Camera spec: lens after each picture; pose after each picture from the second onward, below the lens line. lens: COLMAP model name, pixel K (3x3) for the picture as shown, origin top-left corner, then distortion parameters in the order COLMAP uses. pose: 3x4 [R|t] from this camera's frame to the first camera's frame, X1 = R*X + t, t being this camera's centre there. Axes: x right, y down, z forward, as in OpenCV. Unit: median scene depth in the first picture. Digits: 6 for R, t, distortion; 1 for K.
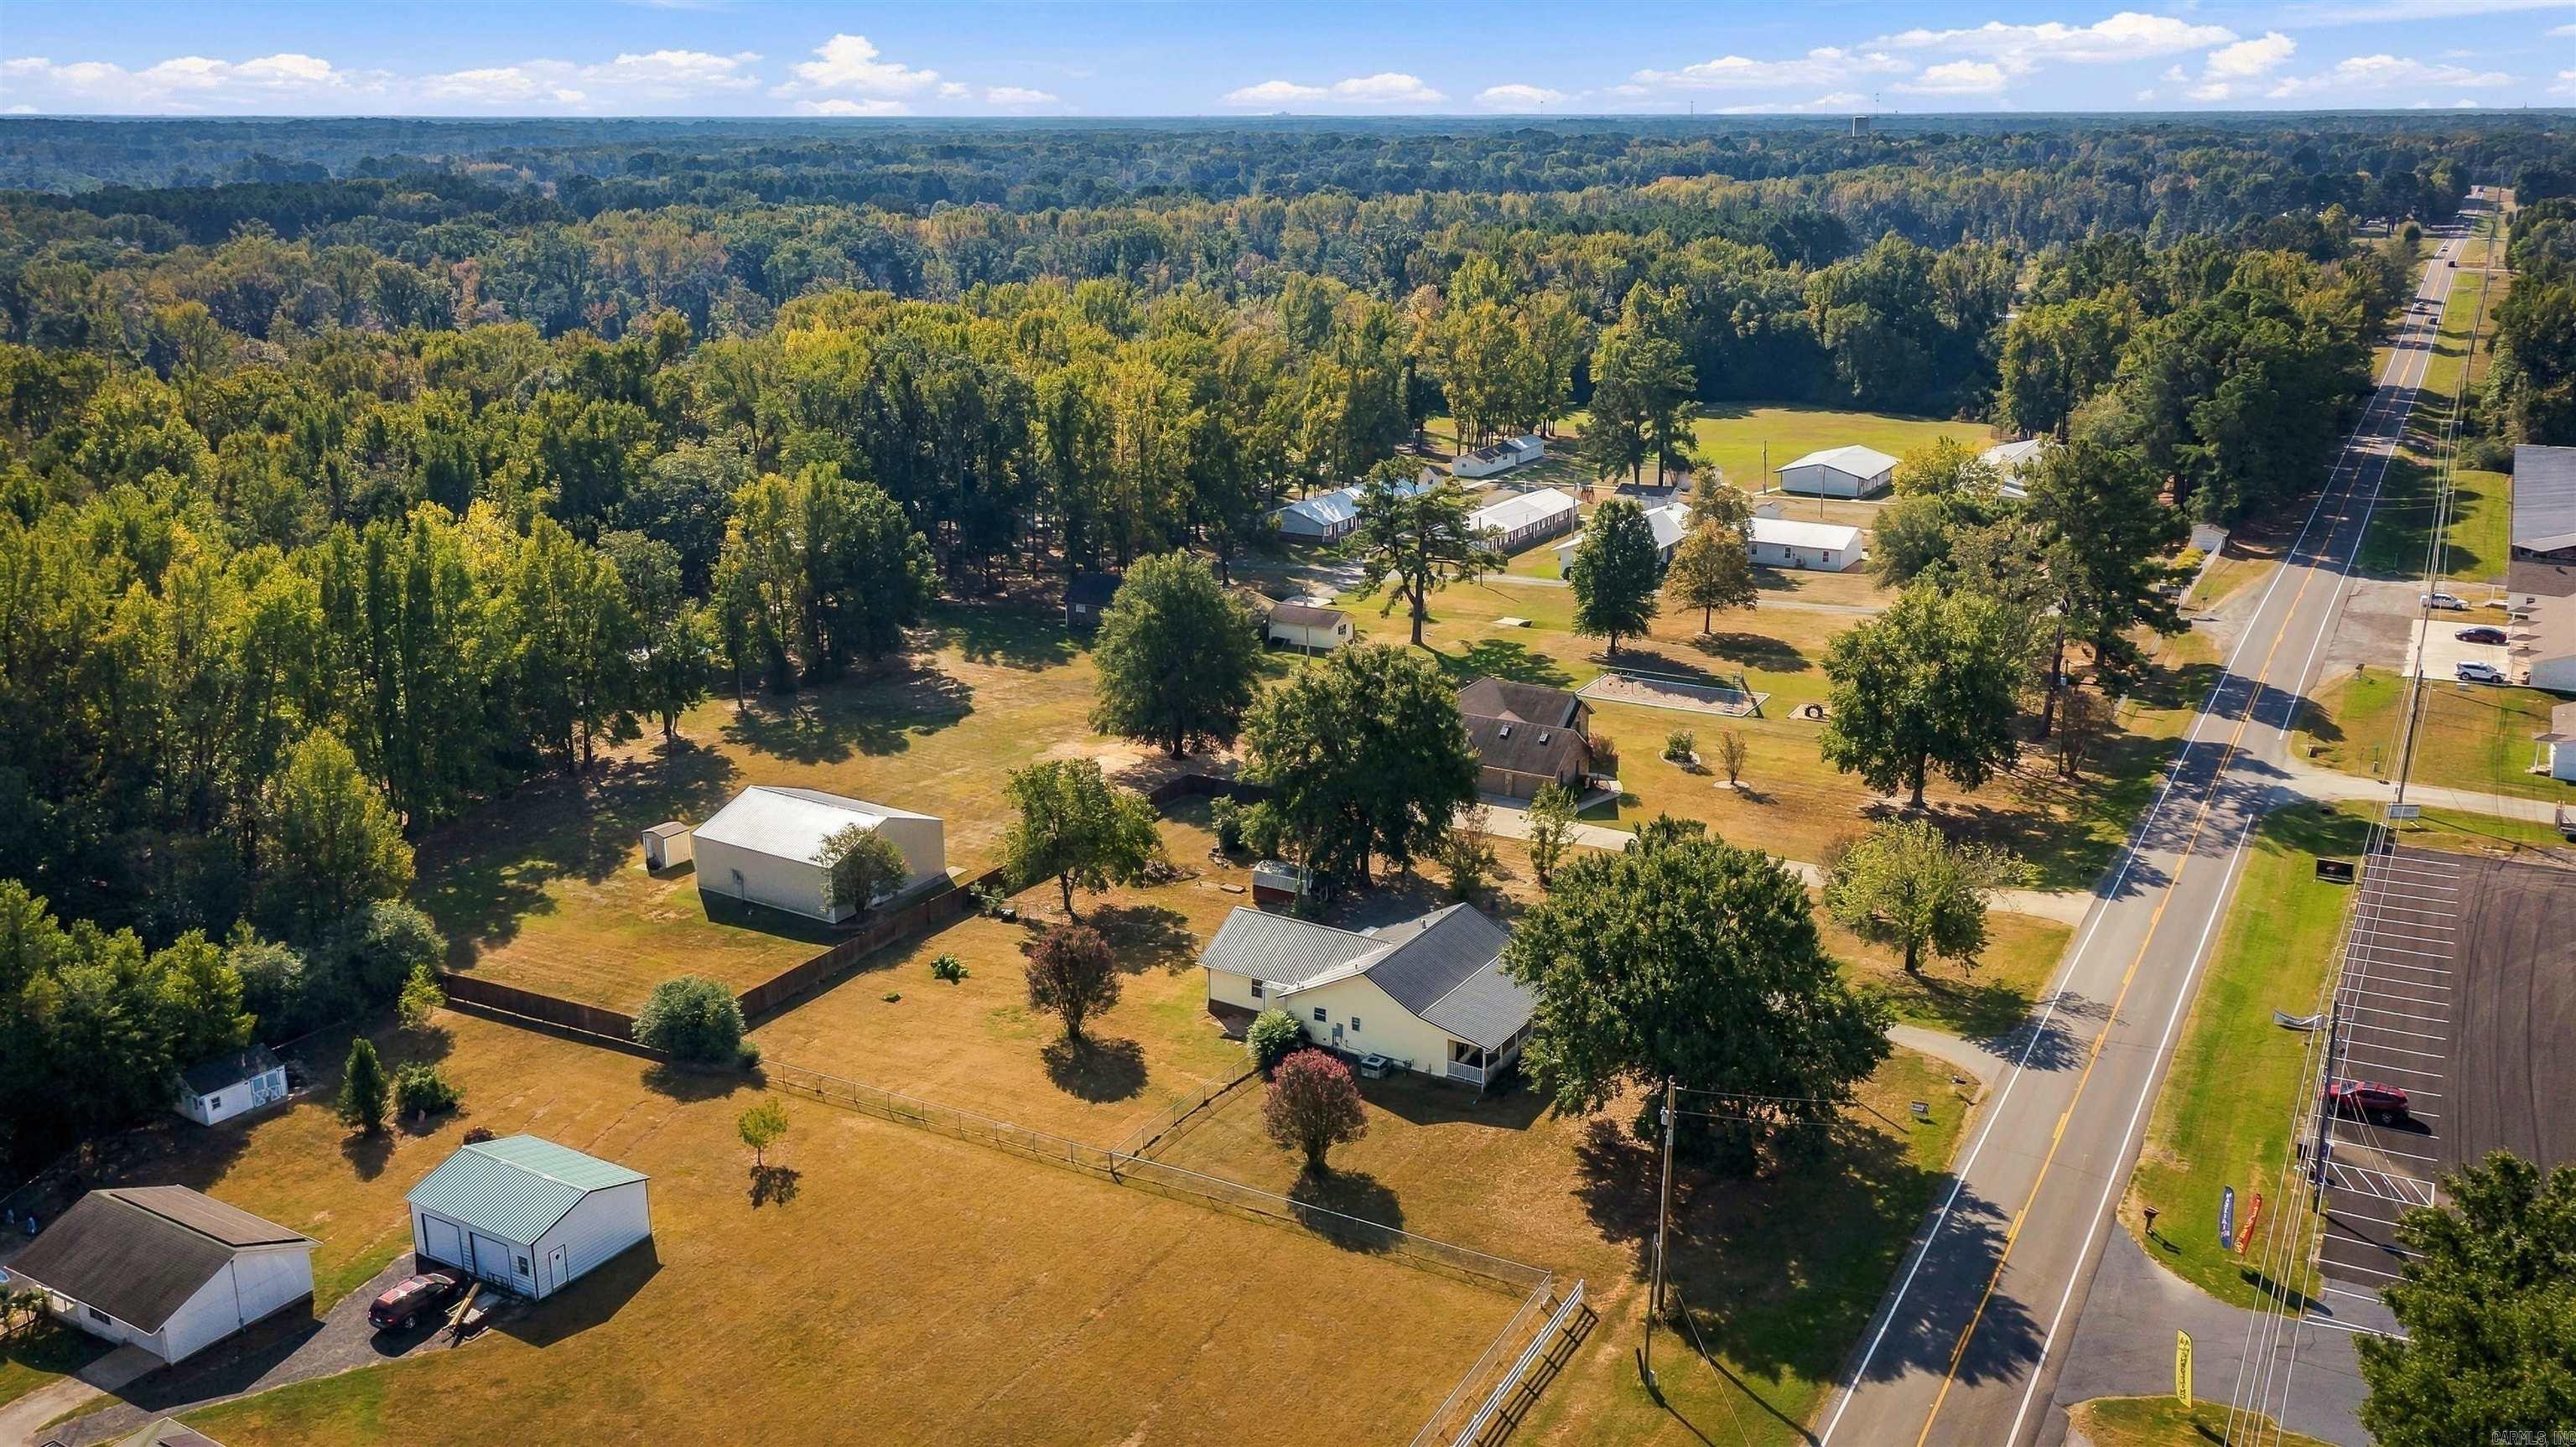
lens RADIAL K [[2067.9, 0, 1293.6], [0, 2067.9, 722.4], [0, 0, 1]] dist [0.003360, 0.053712]
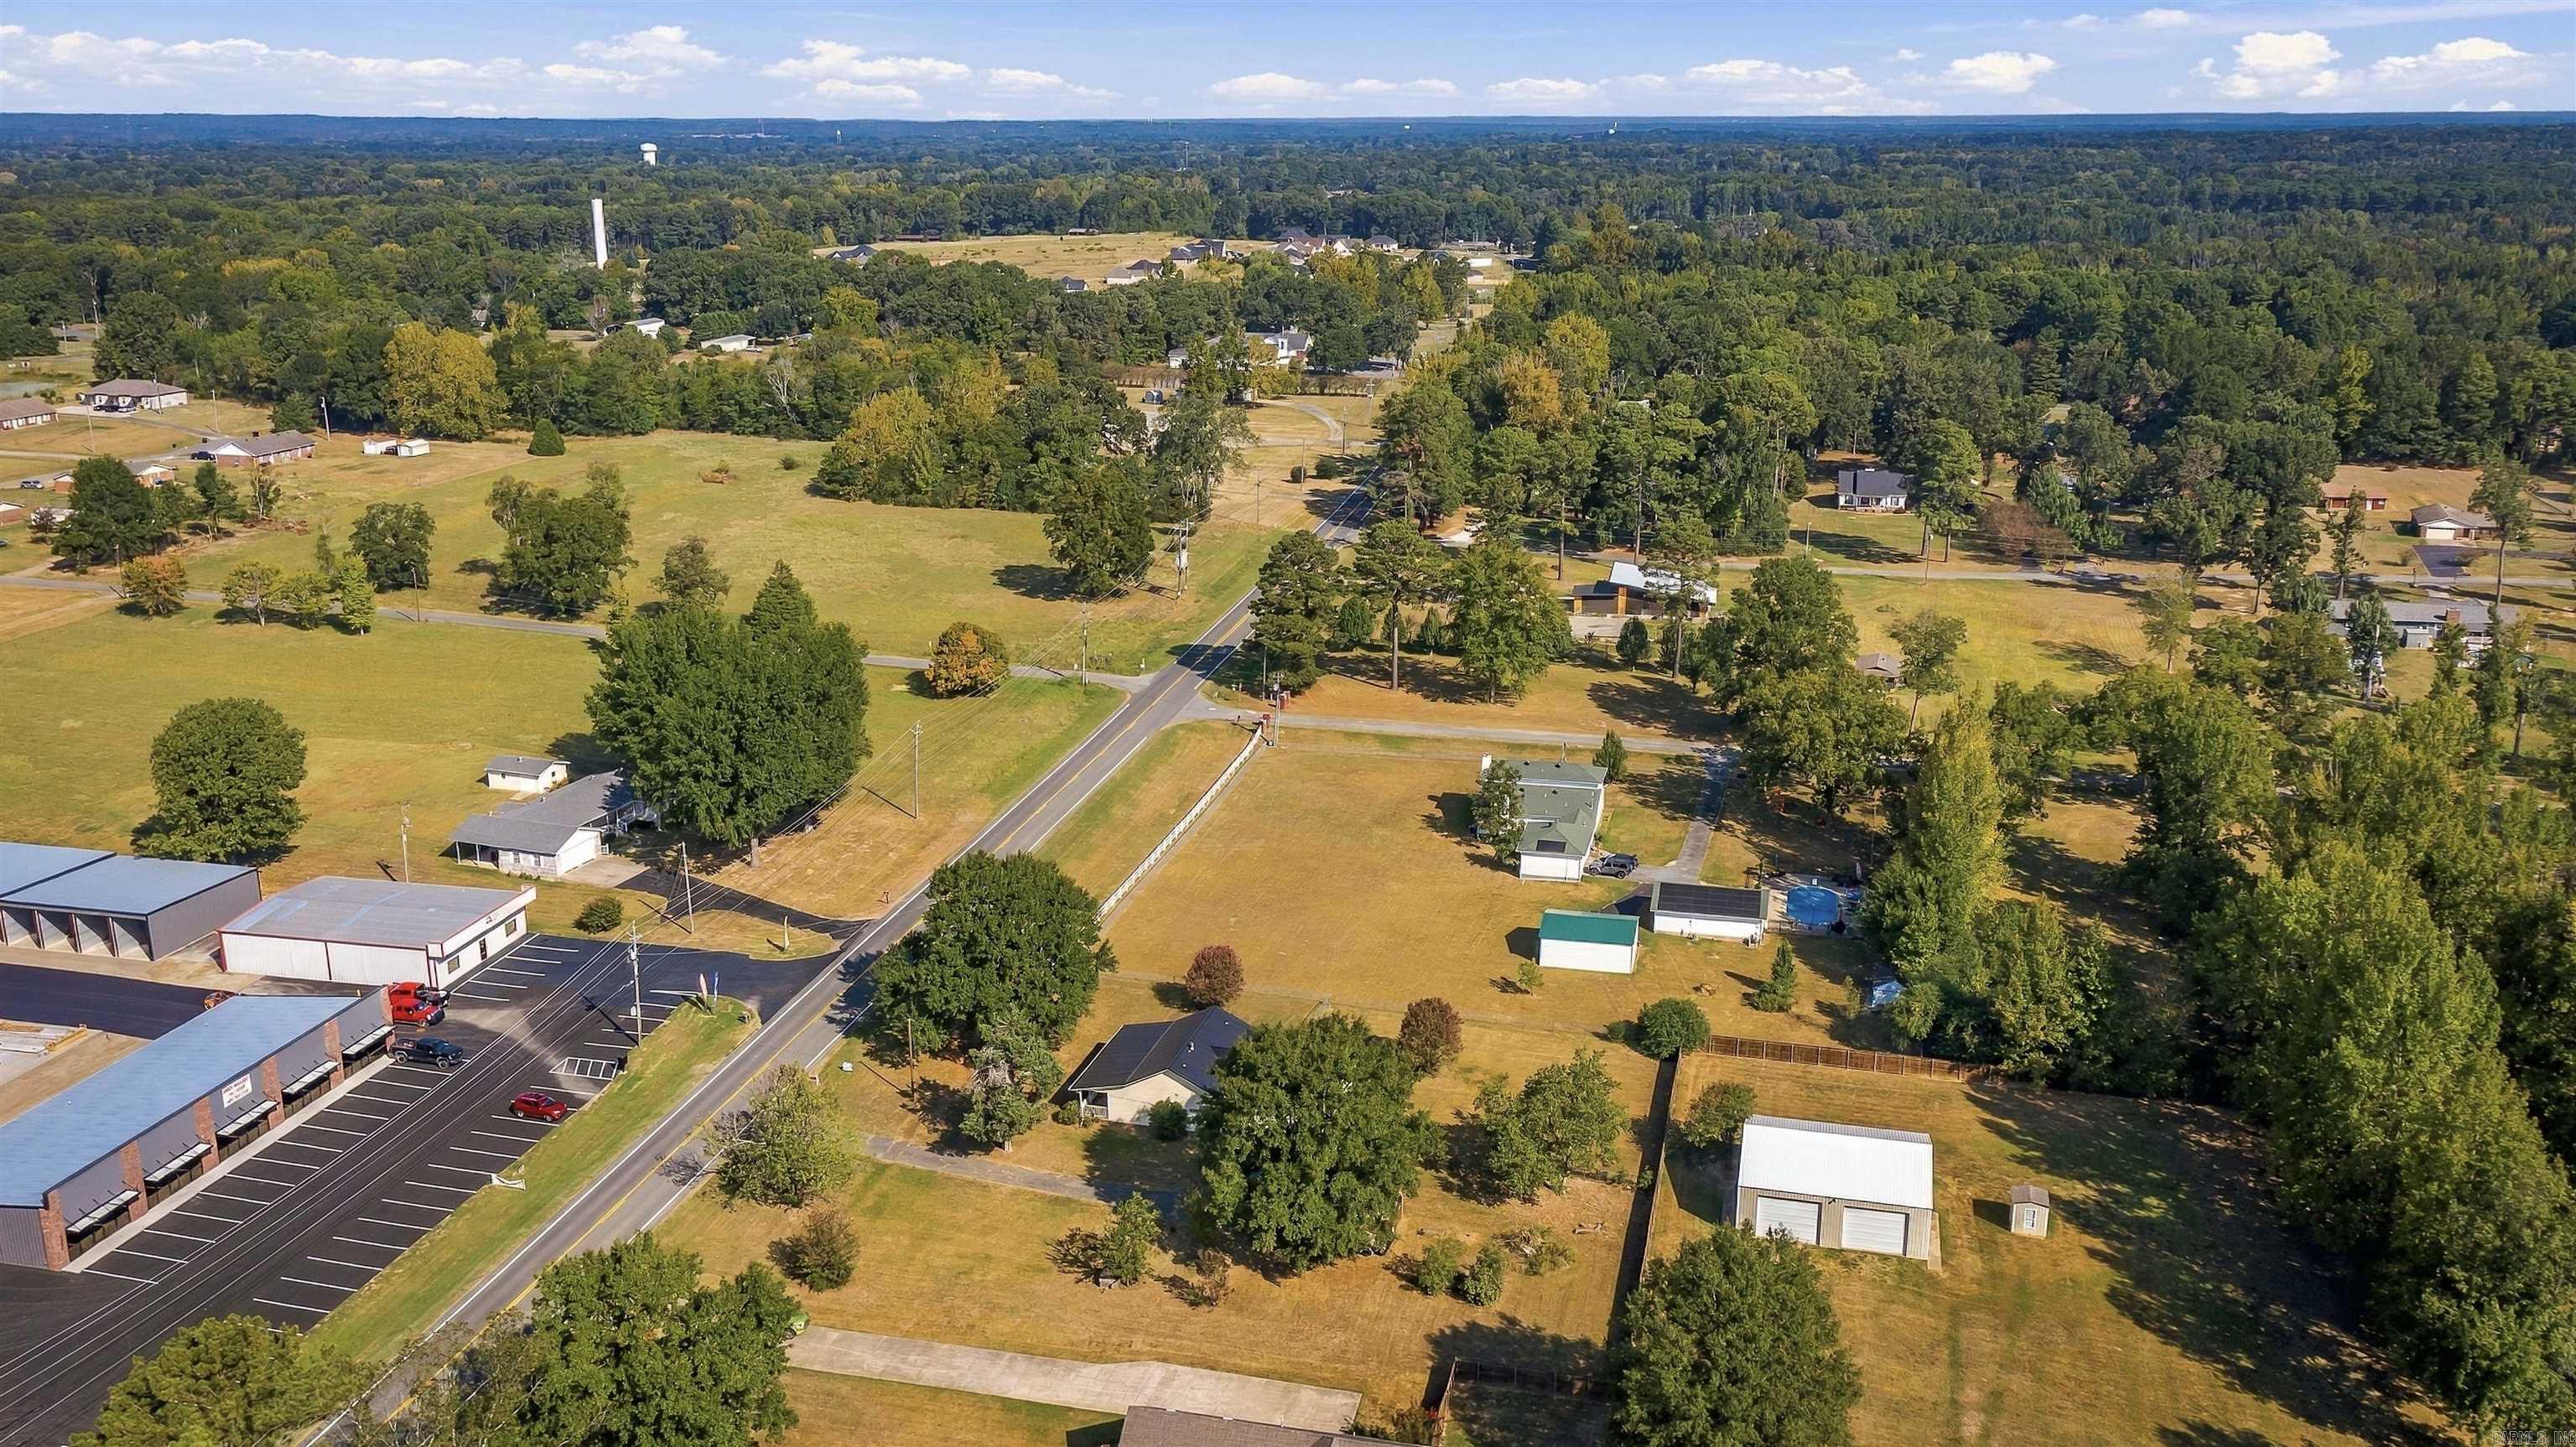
lens RADIAL K [[2122.5, 0, 1315.0], [0, 2122.5, 724.9], [0, 0, 1]] dist [-0.004113, 0.068946]
pose [[-0.953333, 0.086218, -0.289349, 0.367071], [-0.083746, 0.845242, 0.527781, -0.809718], [0.290074, 0.527383, -0.798576, 2.018486]]
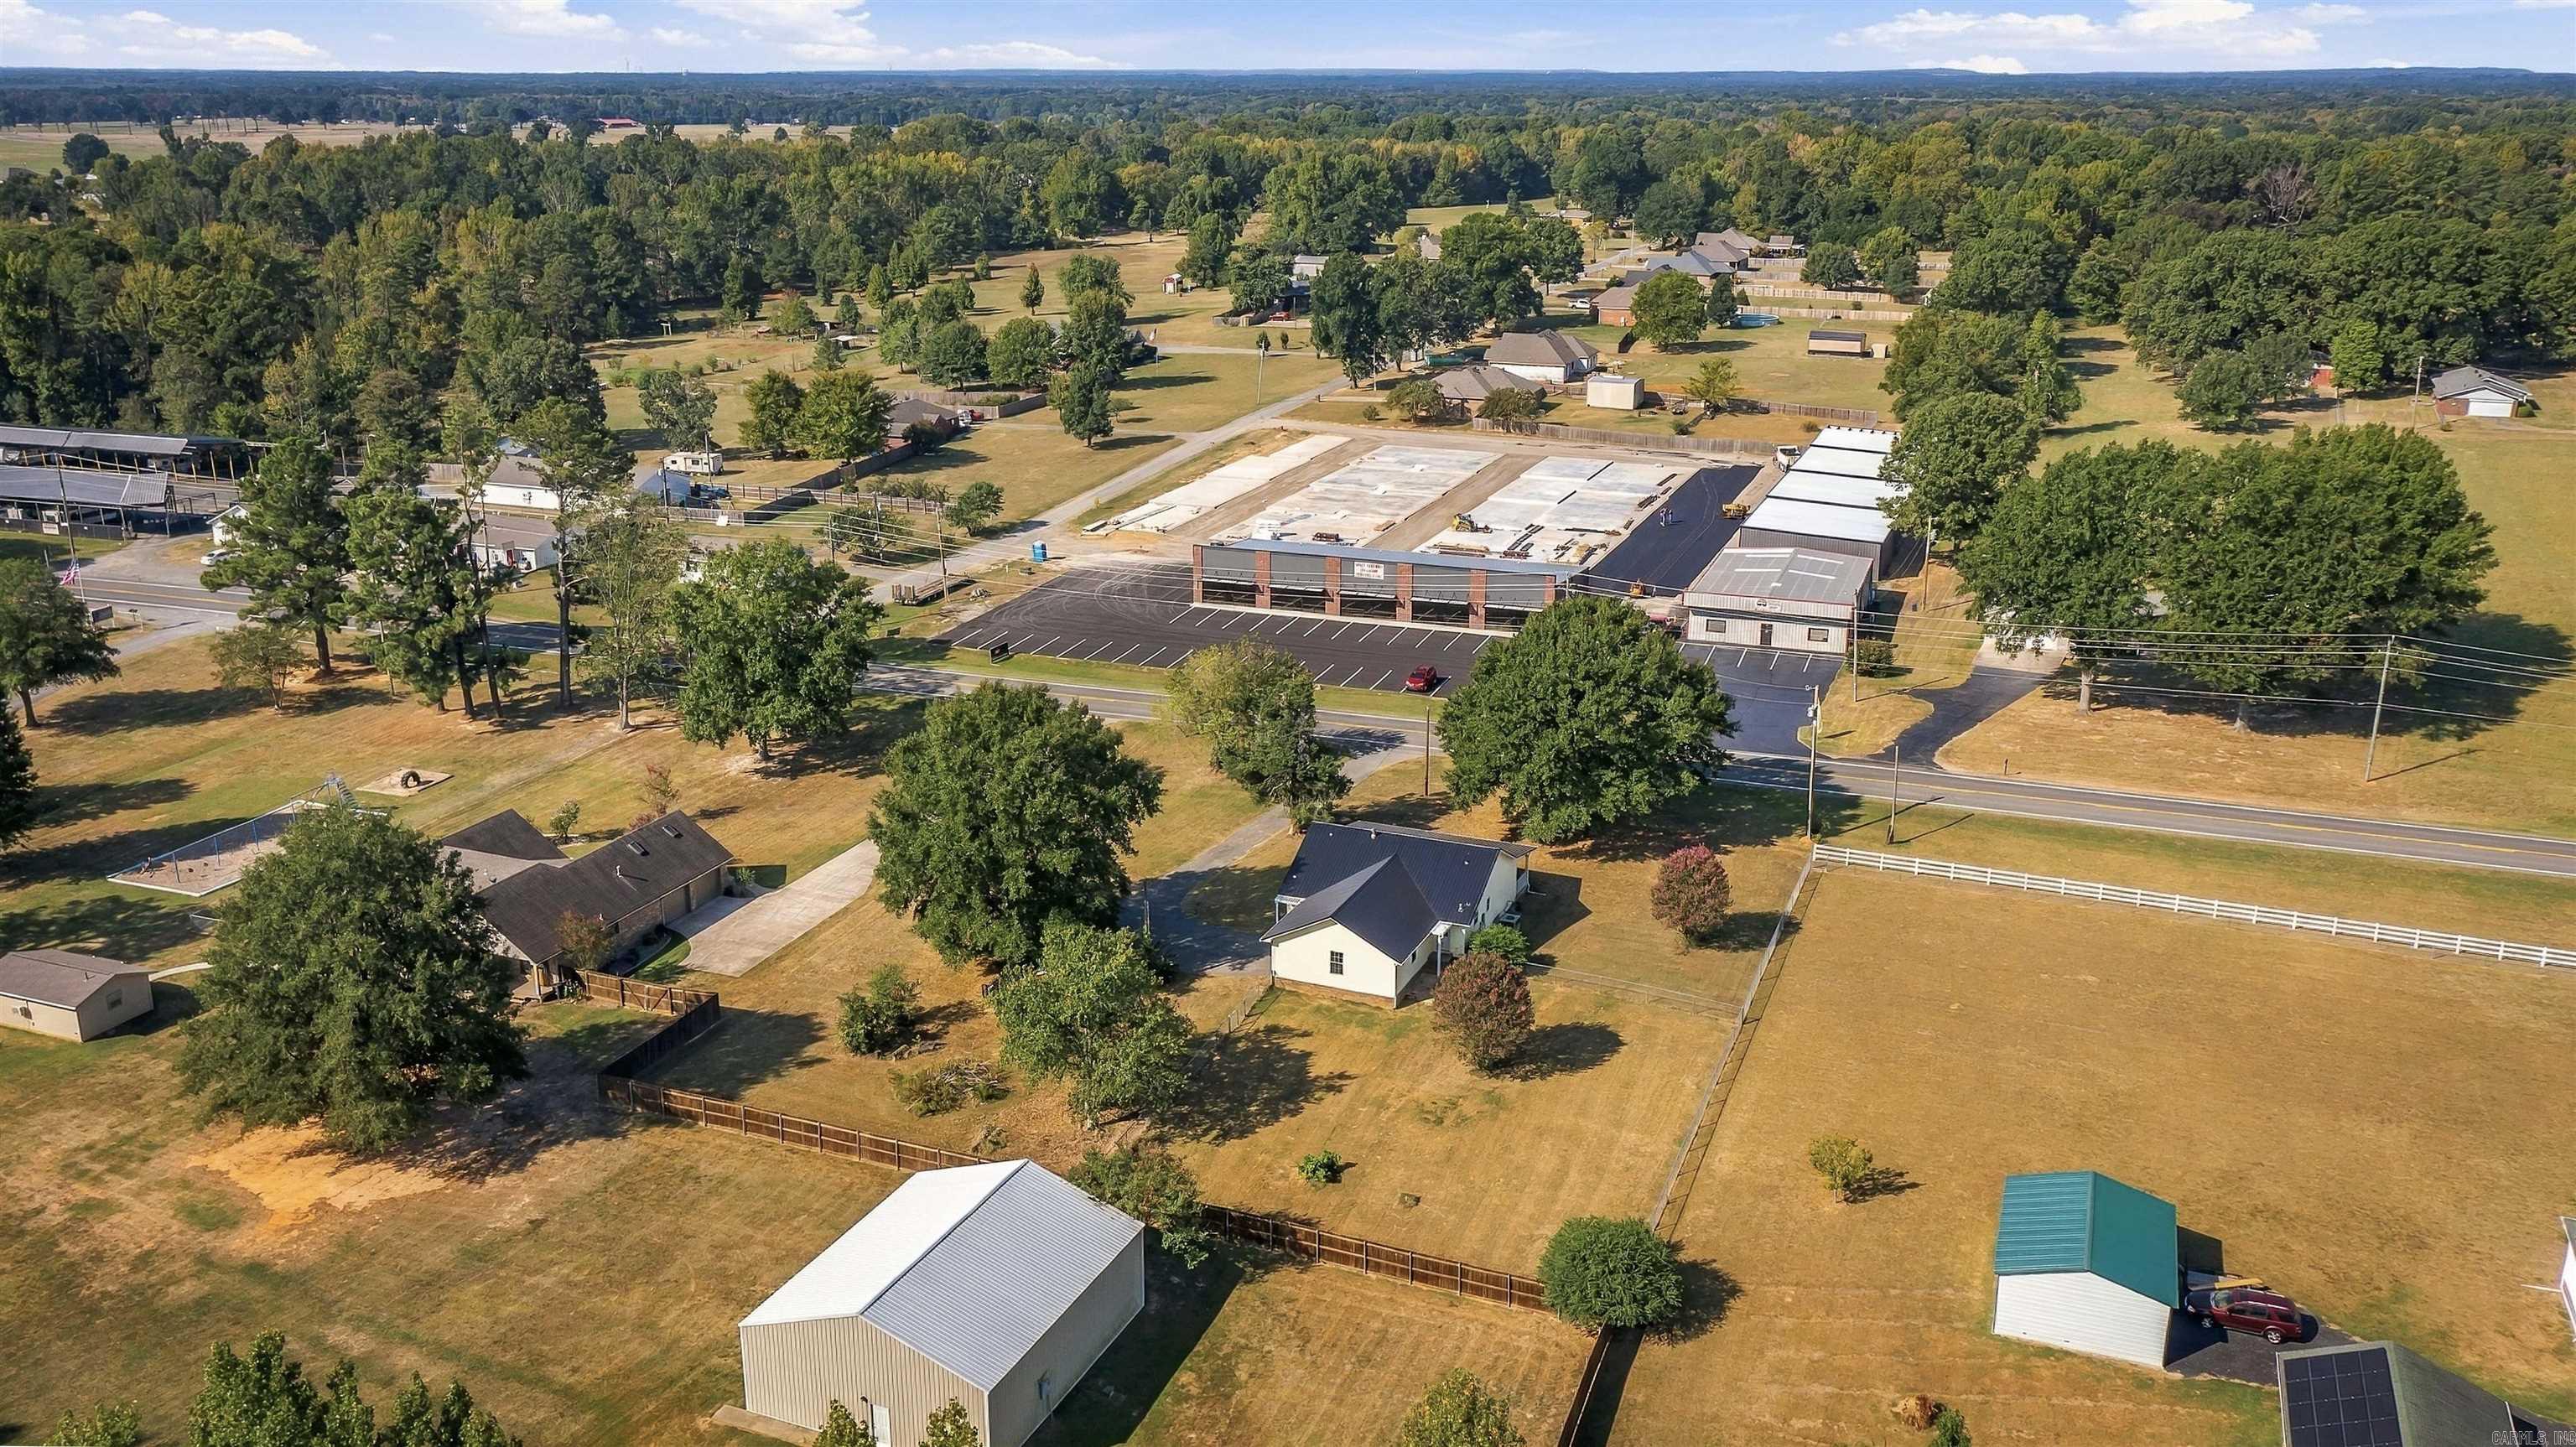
lens RADIAL K [[2122.5, 0, 1315.0], [0, 2122.5, 724.9], [0, 0, 1]] dist [-0.004113, 0.068946]
pose [[-0.164063, -0.290407, 0.942734, -0.943384], [0.275667, 0.904111, 0.326483, -0.316473], [-0.947149, 0.313444, -0.068276, 1.093796]]
